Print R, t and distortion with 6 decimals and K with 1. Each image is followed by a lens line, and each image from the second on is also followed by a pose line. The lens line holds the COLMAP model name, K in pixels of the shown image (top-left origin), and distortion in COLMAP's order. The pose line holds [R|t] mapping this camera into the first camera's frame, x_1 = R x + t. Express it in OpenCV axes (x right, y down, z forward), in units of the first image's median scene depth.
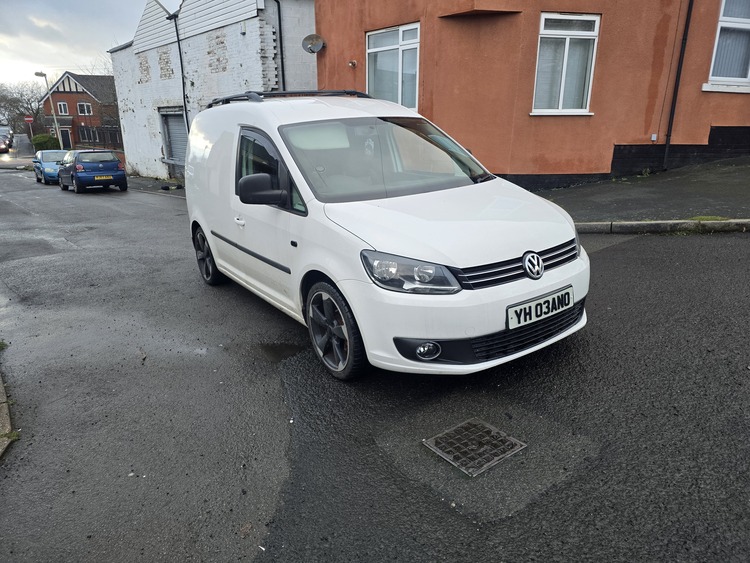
lens RADIAL K [[517.7, 0, 396.3], [0, 517.7, 280.1], [0, 0, 1]] dist [0.064135, -0.072231]
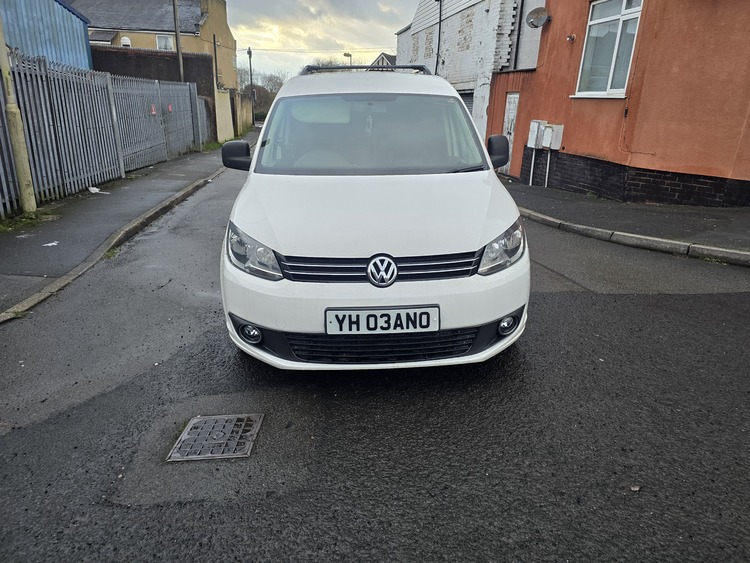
lens RADIAL K [[517.7, 0, 396.3], [0, 517.7, 280.1], [0, 0, 1]] dist [0.064135, -0.072231]
pose [[0.844049, 0.208089, -0.494247, 0.481688], [-0.191442, 0.977837, 0.084757, -0.061167], [0.500930, 0.023081, 0.865180, 0.186231]]
